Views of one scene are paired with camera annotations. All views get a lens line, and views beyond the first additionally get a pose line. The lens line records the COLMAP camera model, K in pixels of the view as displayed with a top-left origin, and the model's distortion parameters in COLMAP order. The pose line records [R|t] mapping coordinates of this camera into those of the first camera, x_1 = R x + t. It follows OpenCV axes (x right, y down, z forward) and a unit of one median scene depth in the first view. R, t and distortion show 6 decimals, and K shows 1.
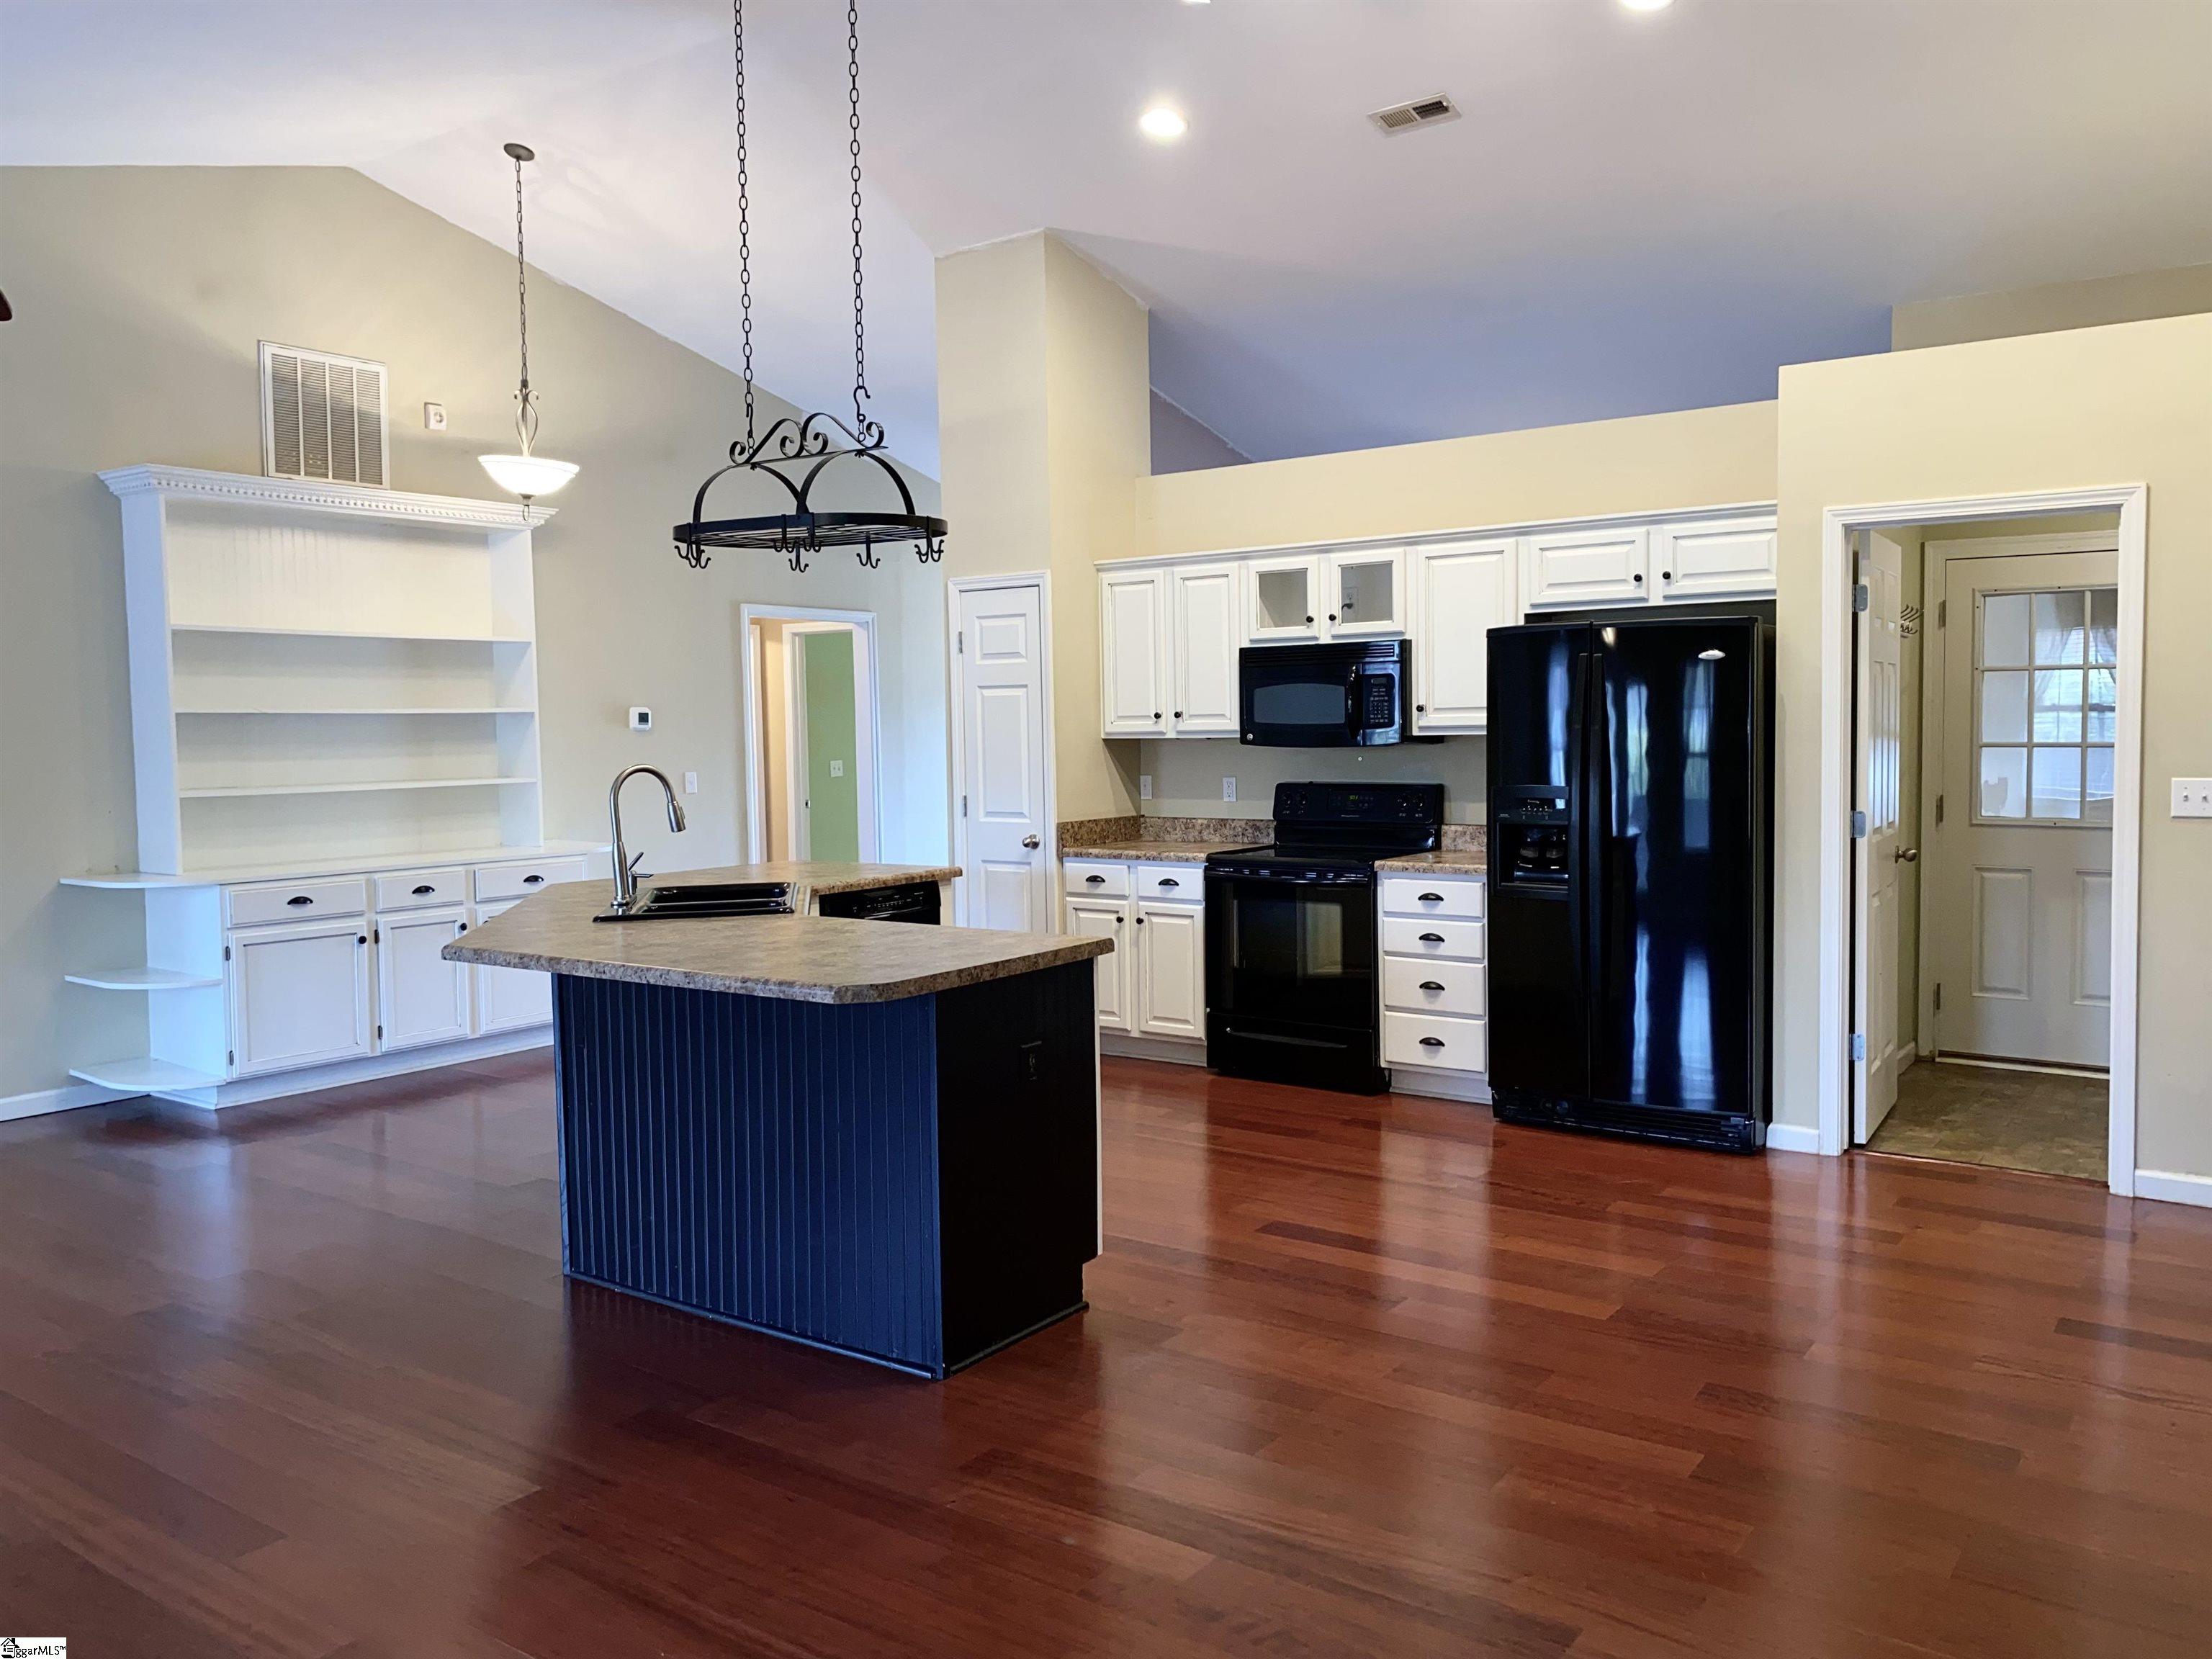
lens RADIAL K [[1650.5, 0, 1106.0], [0, 1650.5, 829.5], [0, 0, 1]] dist [0.001936, 0.000940]
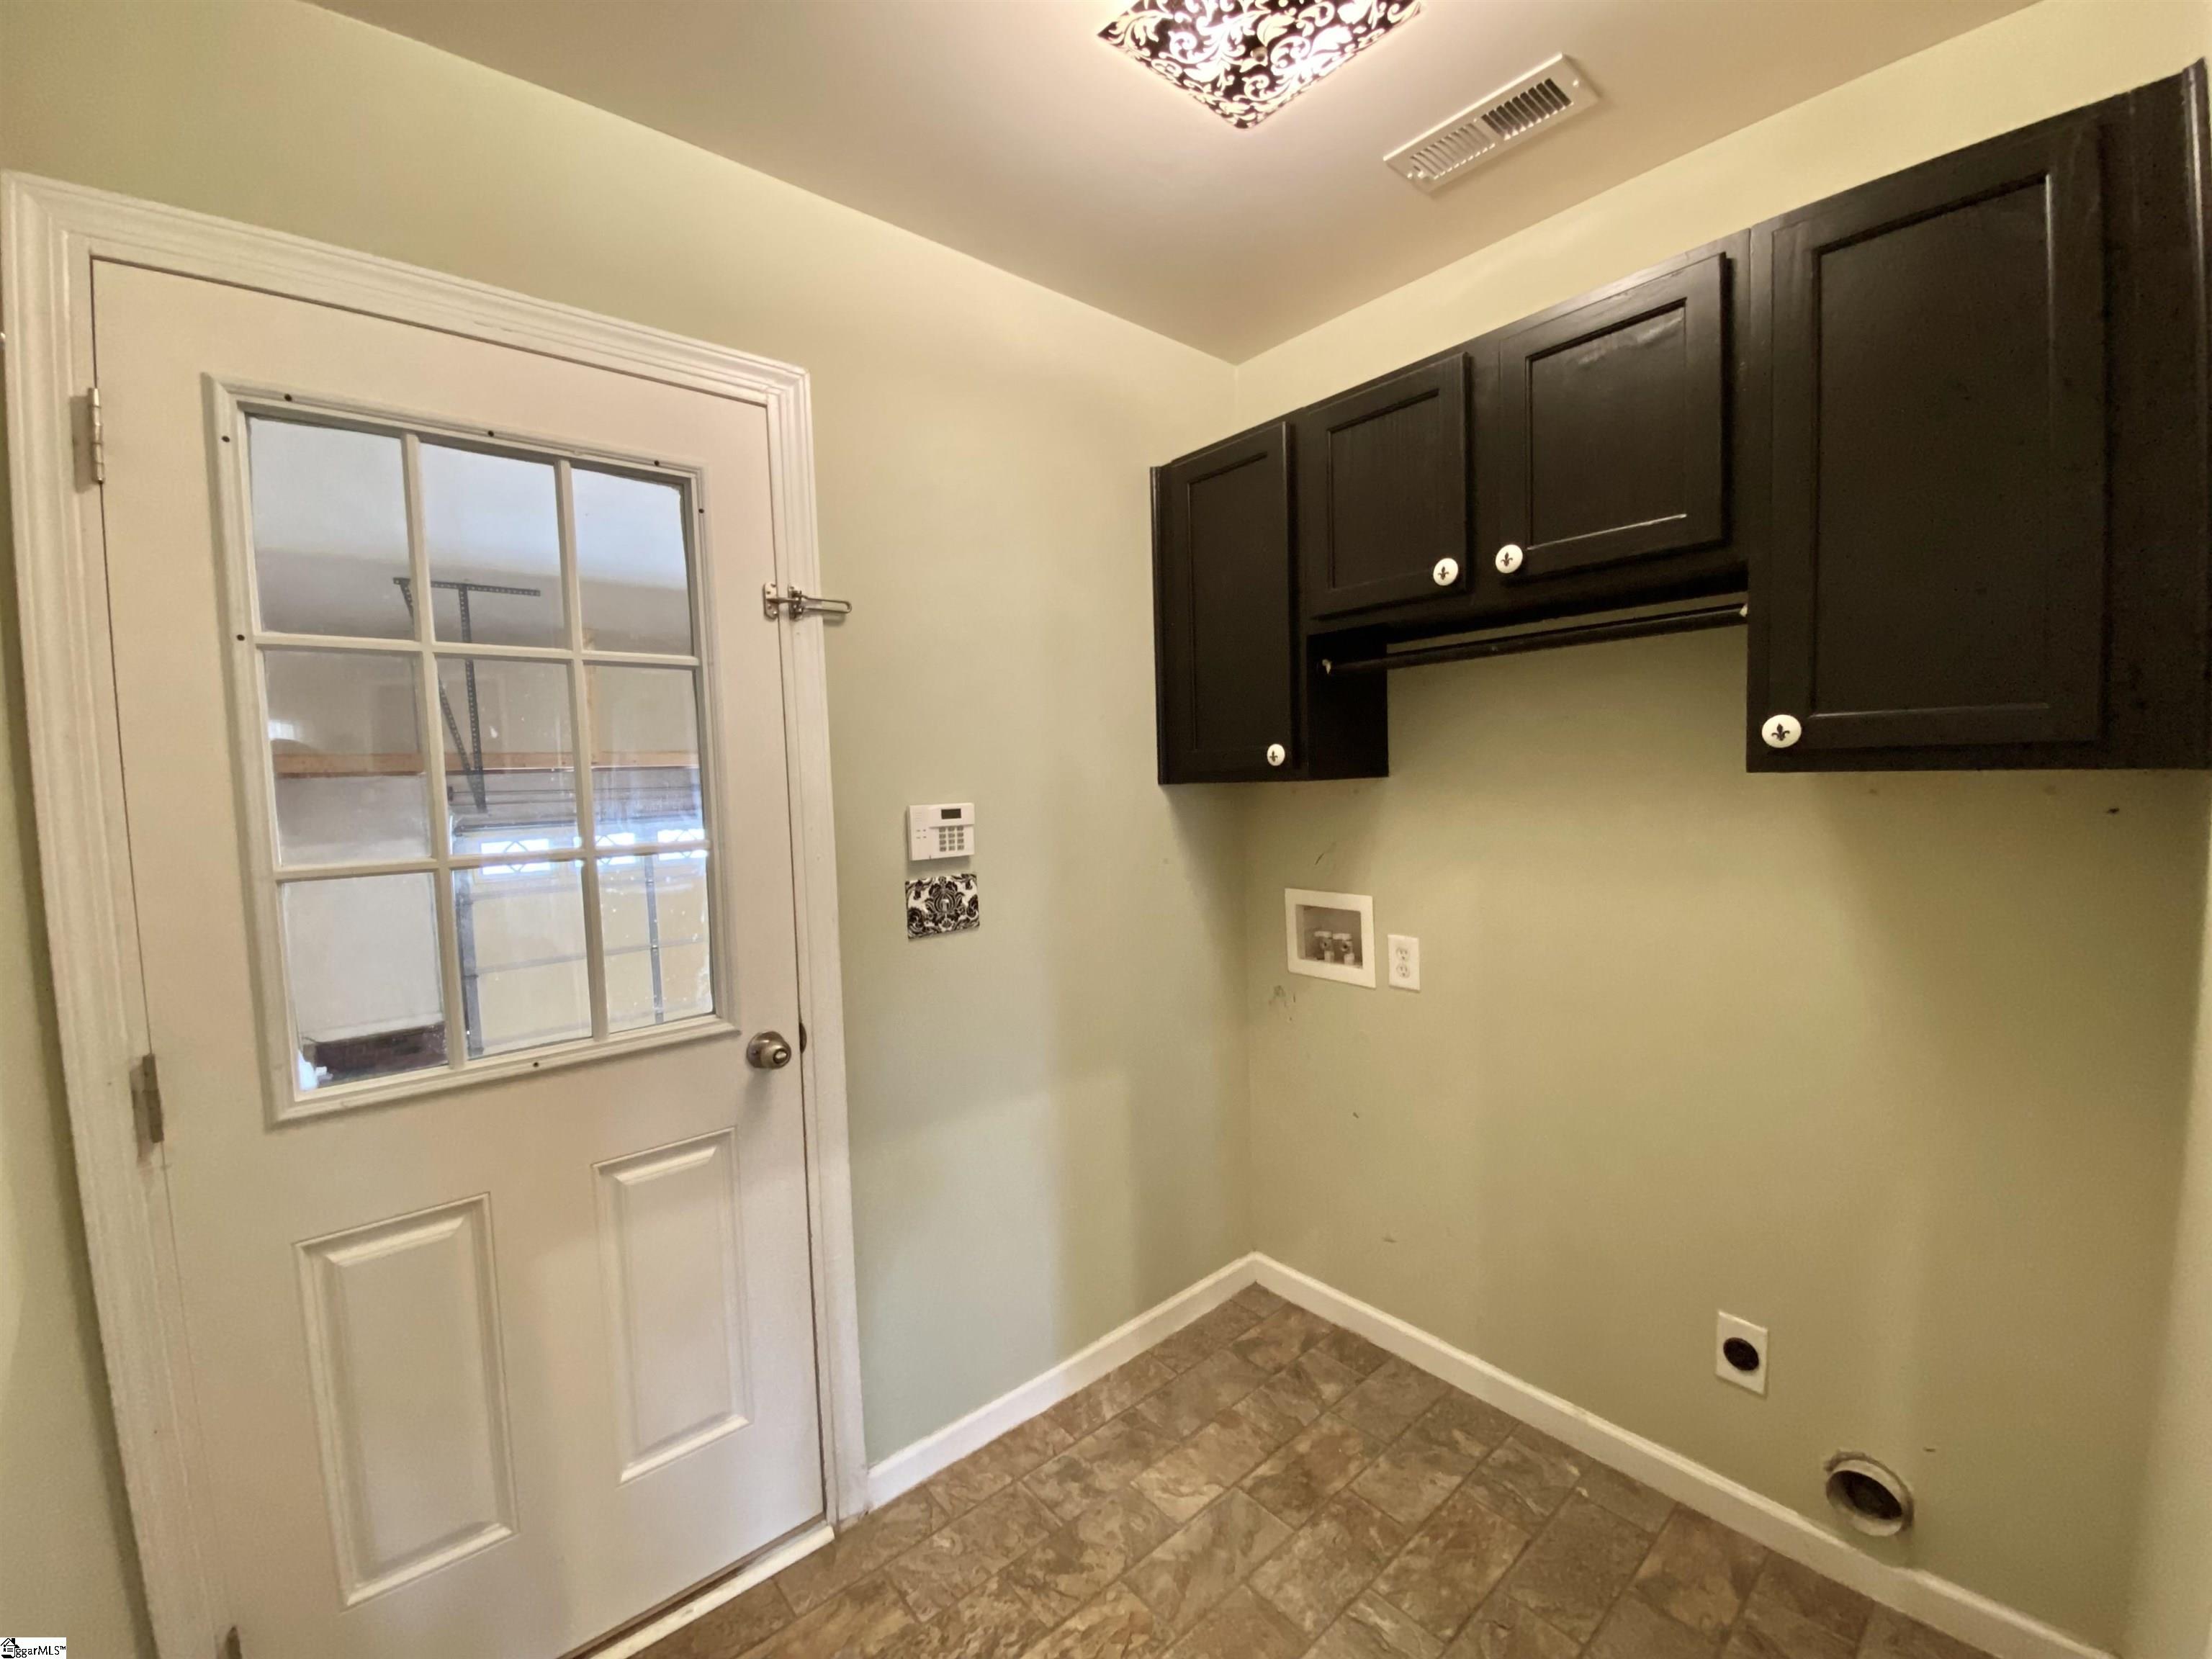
lens RADIAL K [[906.7, 0, 1106.0], [0, 906.7, 829.5], [0, 0, 1]] dist [-0.001660, -0.010066]
pose [[0.250022, -0.058016, 0.966501, 0.396736], [0.088664, 0.995381, 0.036813, -0.054183], [-0.964172, 0.076489, 0.254011, 0.790789]]
